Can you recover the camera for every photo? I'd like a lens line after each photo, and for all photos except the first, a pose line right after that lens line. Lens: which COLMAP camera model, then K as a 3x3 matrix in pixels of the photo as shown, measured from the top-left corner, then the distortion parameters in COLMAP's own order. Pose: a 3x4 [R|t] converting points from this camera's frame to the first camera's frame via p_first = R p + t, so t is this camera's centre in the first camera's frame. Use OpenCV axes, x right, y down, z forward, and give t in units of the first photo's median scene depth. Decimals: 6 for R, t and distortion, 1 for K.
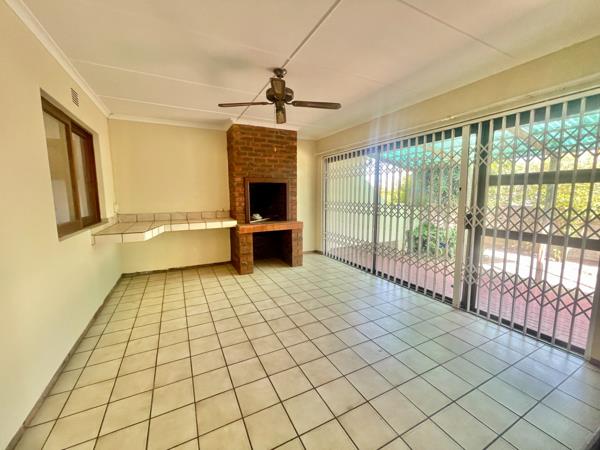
lens RADIAL K [[241.3, 0, 293.8], [0, 241.3, 224.4], [0, 0, 1]] dist [0.000362, -0.000707]
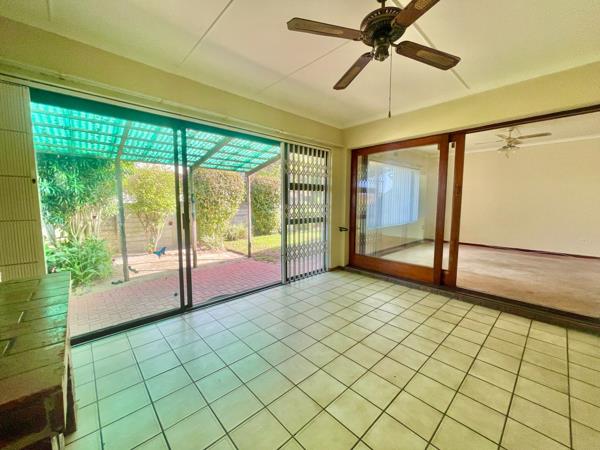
lens RADIAL K [[241.3, 0, 300.1], [0, 241.3, 223.8], [0, 0, 1]] dist [0.000362, -0.000707]
pose [[-0.281786, -0.087752, 0.955456, -0.609841], [0.114743, 0.985580, 0.124359, -0.133245], [-0.952592, 0.144675, -0.267653, 1.374826]]
